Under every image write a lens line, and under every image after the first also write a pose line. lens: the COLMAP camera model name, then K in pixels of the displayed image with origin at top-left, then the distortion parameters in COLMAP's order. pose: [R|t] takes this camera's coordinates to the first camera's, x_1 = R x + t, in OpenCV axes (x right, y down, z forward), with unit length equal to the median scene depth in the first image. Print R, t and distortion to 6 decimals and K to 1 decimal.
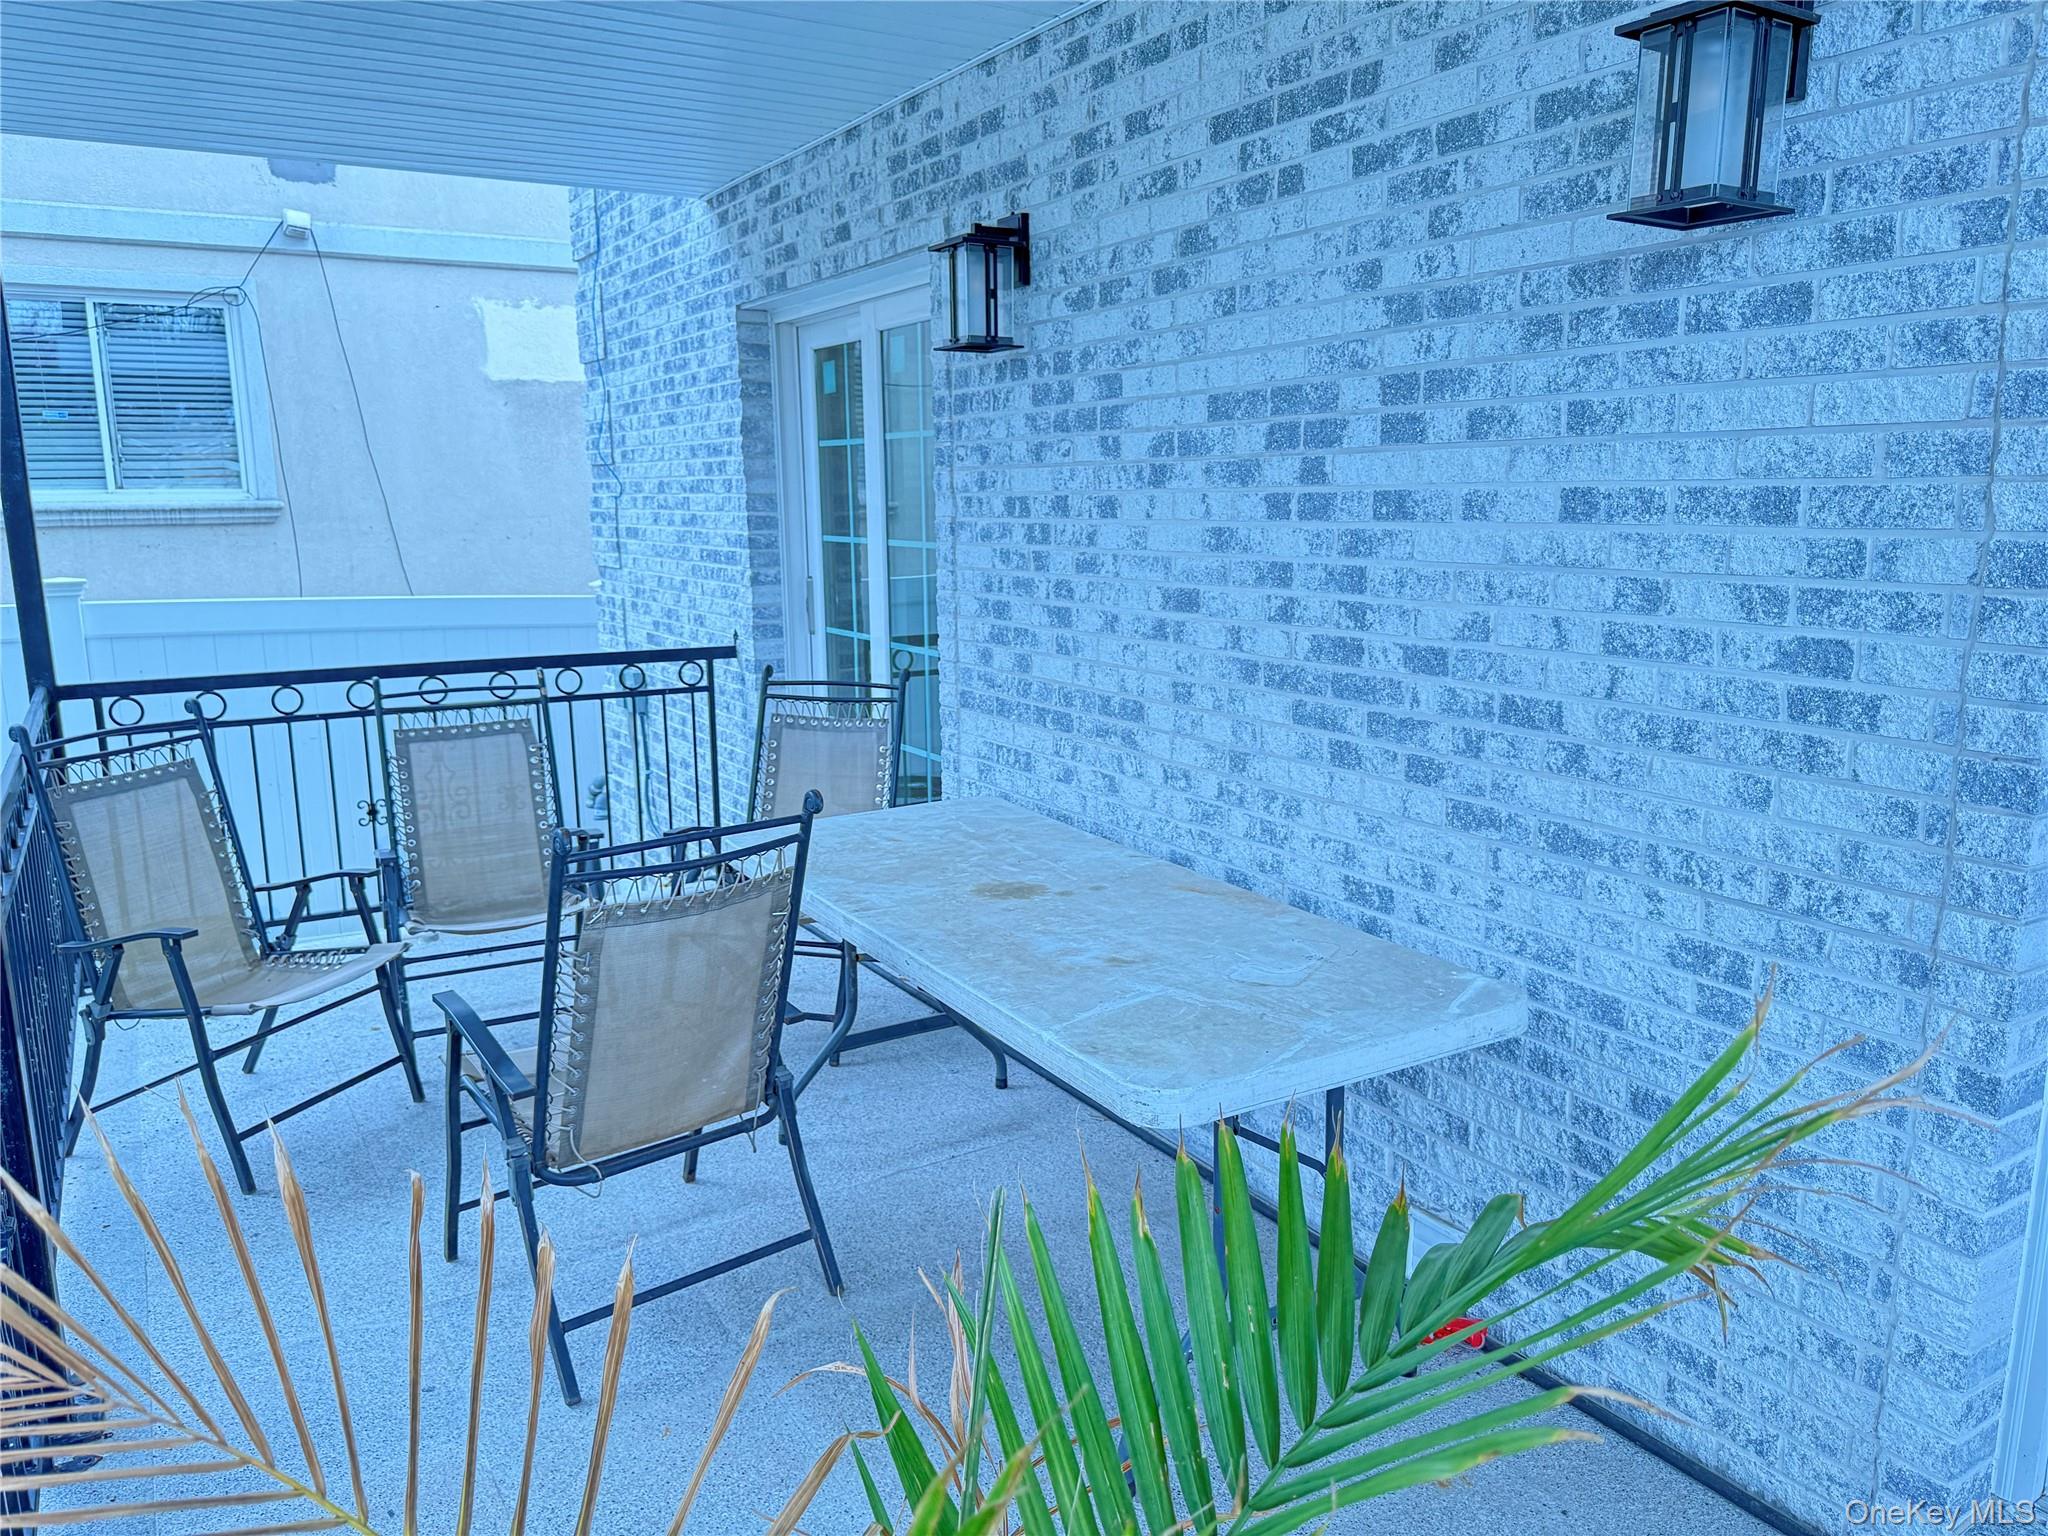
lens RADIAL K [[1453.1, 0, 1018.1], [0, 1453.1, 755.8], [0, 0, 1]] dist [0.065867, -0.073359]
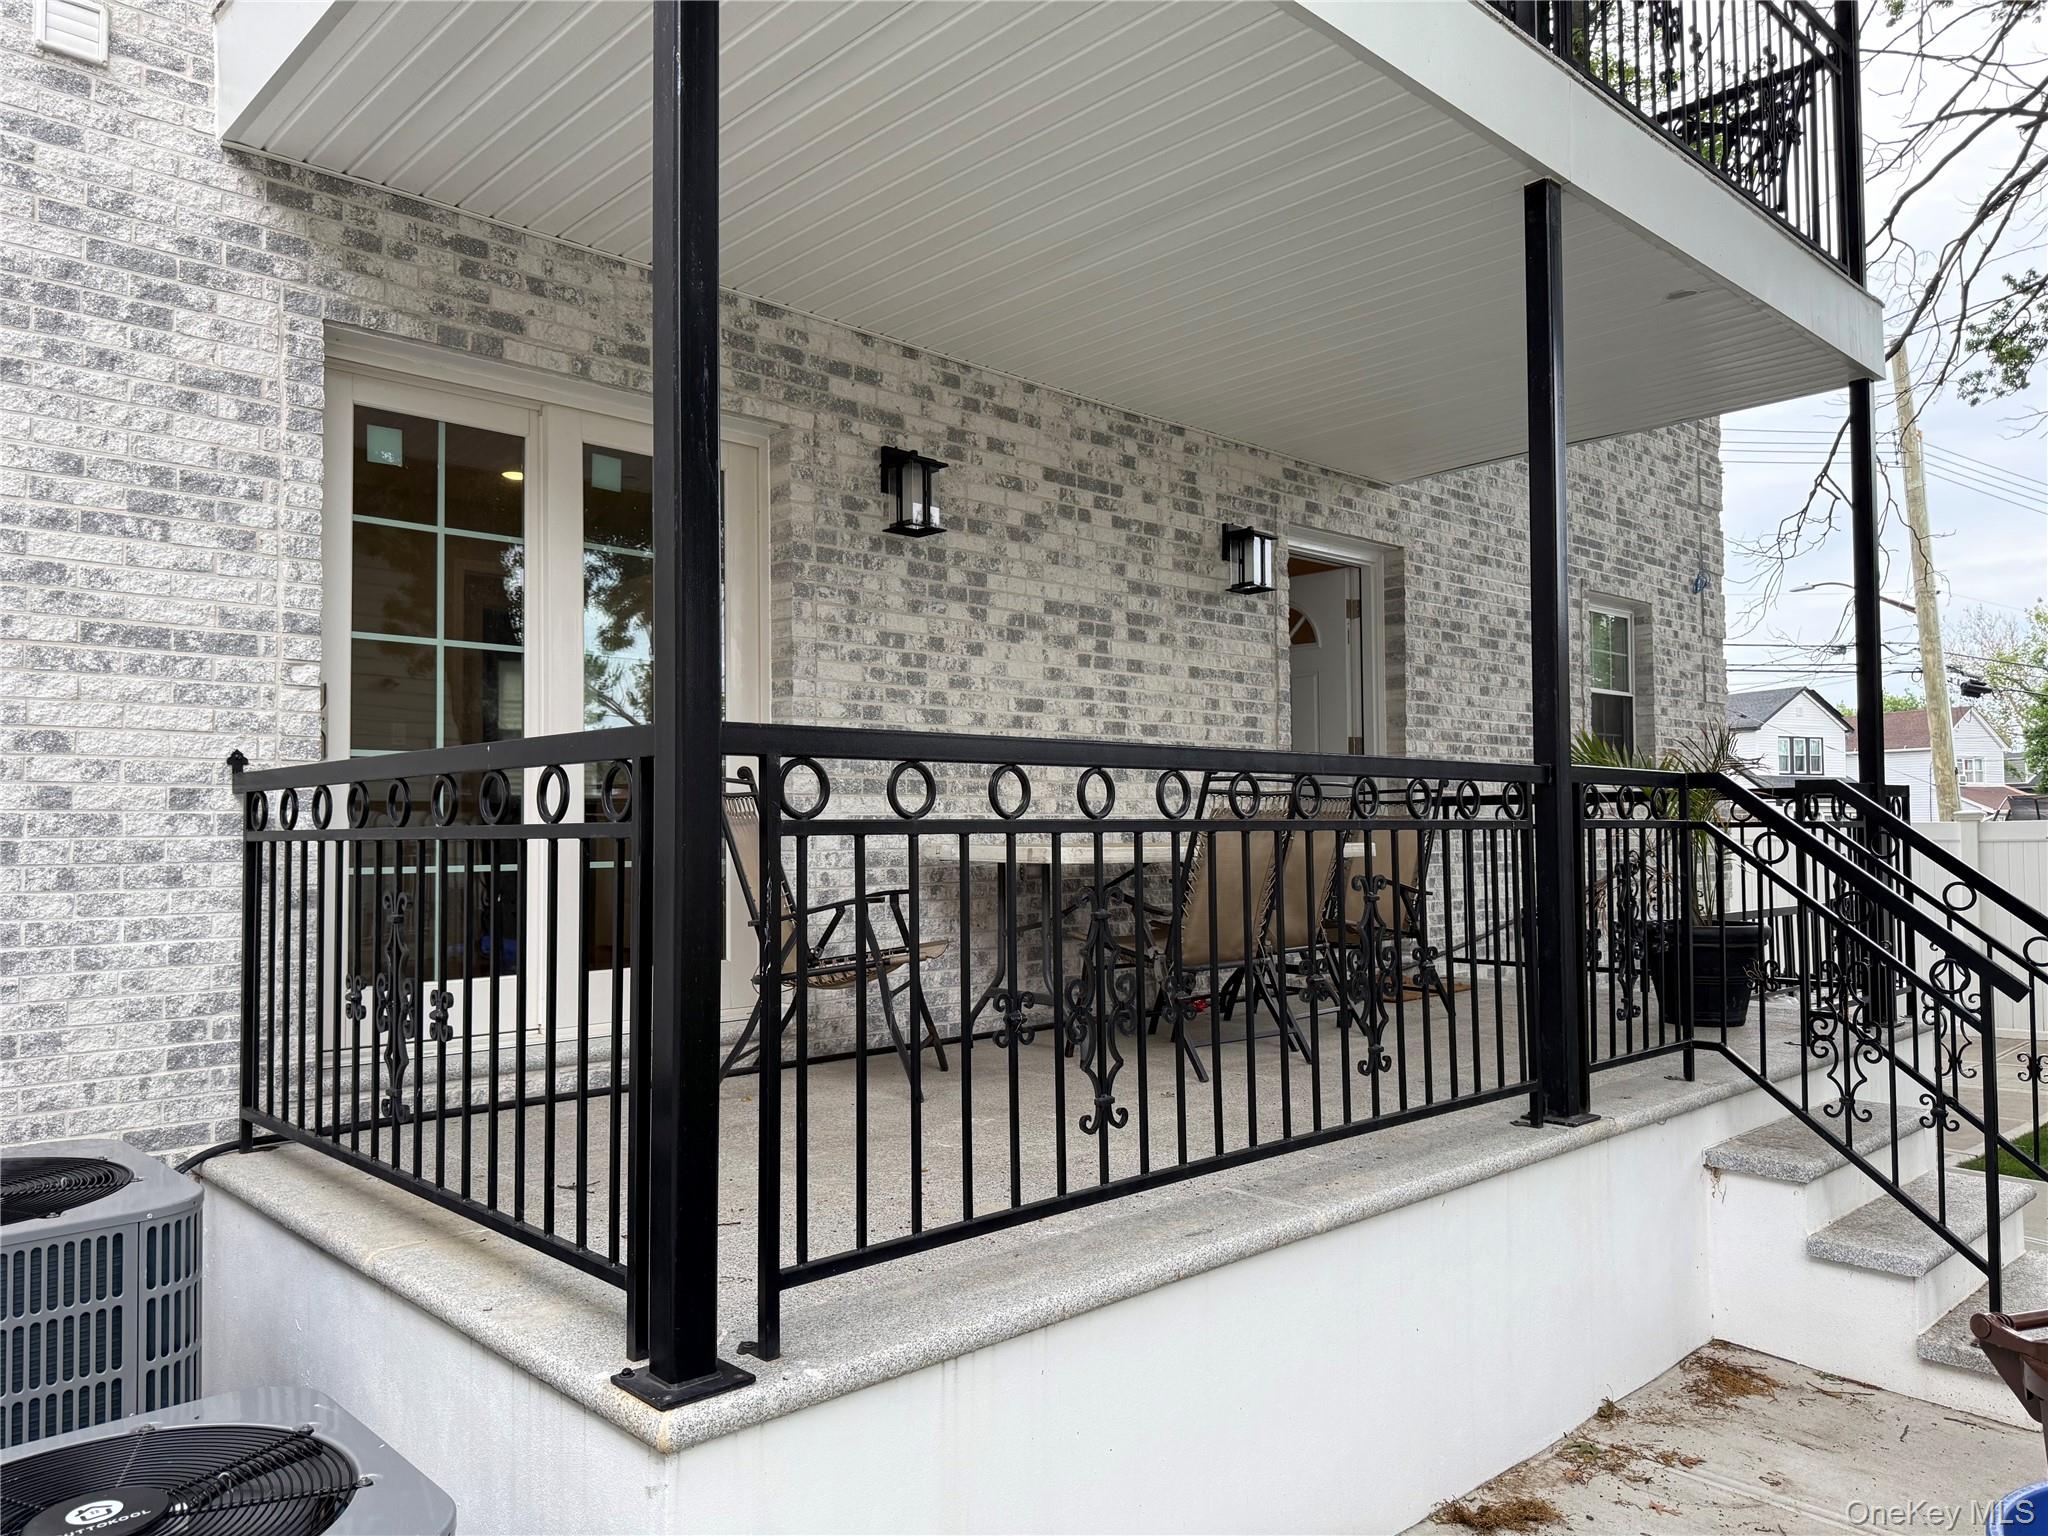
lens RADIAL K [[1453.1, 0, 1038.6], [0, 1453.1, 782.8], [0, 0, 1]] dist [0.065867, -0.073359]
pose [[-0.214052, 0.035124, 0.976191, -1.728711], [0.172799, 0.984954, 0.002451, -0.014406], [-0.961417, 0.169210, -0.216901, 1.455977]]
